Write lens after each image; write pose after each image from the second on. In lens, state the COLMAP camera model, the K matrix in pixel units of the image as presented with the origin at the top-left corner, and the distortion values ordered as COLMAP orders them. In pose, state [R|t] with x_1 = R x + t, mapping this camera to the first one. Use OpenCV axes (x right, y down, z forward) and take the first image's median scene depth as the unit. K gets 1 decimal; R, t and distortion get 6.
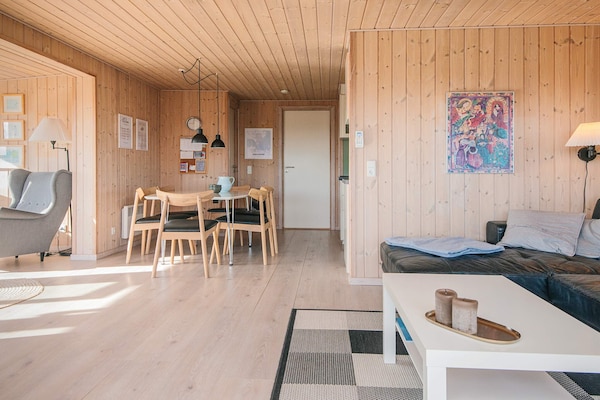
lens RADIAL K [[436.3, 0, 299.5], [0, 436.3, 174.7], [0, 0, 1]] dist [0.009968, 0.001443]
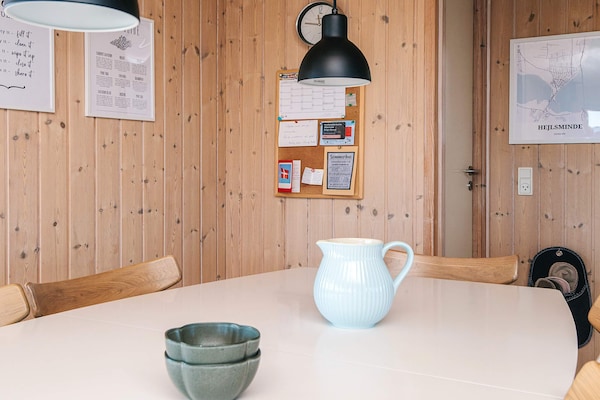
lens RADIAL K [[634.6, 0, 299.6], [0, 634.6, 185.0], [0, 0, 1]] dist [-0.001239, 0.003133]
pose [[0.887774, 0.008848, -0.460194, -0.059704], [-0.000734, 0.999841, 0.017808, -0.017778], [0.460279, -0.015472, 0.887640, 0.618494]]
